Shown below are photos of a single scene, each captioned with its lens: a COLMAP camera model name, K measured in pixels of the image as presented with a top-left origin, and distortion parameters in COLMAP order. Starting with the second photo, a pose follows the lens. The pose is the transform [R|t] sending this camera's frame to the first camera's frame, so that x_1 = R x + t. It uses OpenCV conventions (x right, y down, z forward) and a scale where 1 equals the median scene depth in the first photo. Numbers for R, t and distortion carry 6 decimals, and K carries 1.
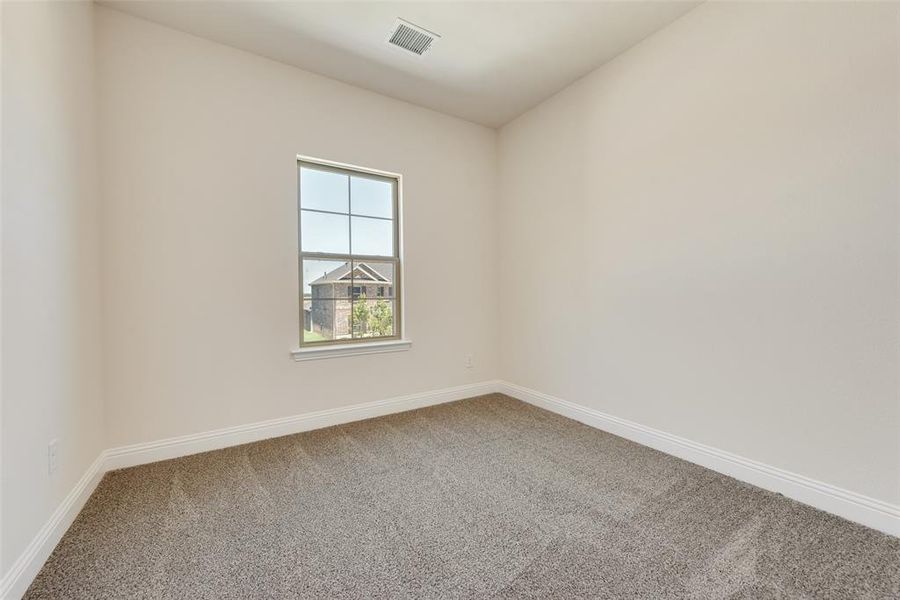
lens RADIAL K [[352.4, 0, 456.7], [0, 352.4, 295.5], [0, 0, 1]] dist [0.010422, -0.002434]
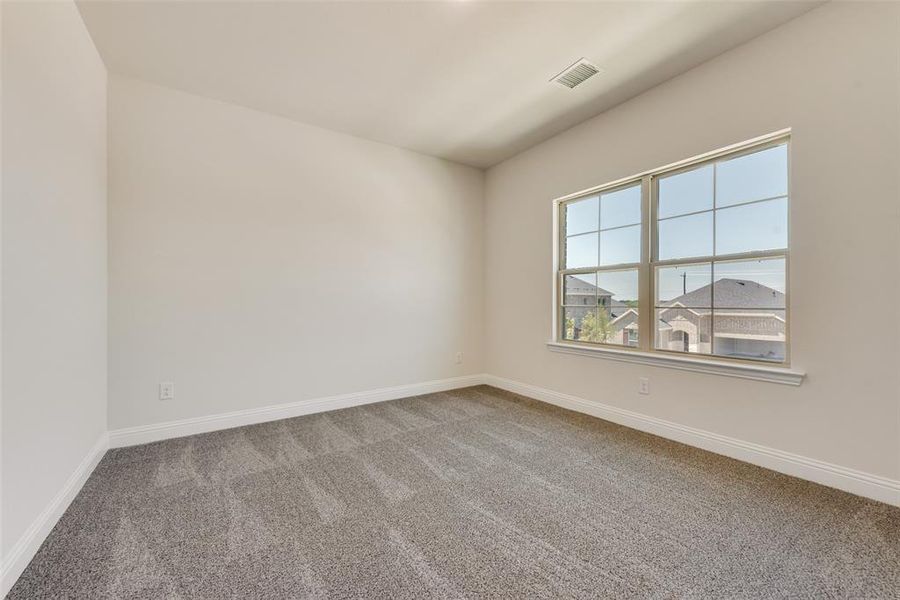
lens RADIAL K [[352.4, 0, 454.0], [0, 352.4, 301.0], [0, 0, 1]] dist [0.010422, -0.002434]
pose [[0.018033, 0.003066, -0.999833, 0.530944], [-0.006757, 0.999973, 0.002945, -0.005200], [0.999815, 0.006702, 0.018053, 0.347311]]
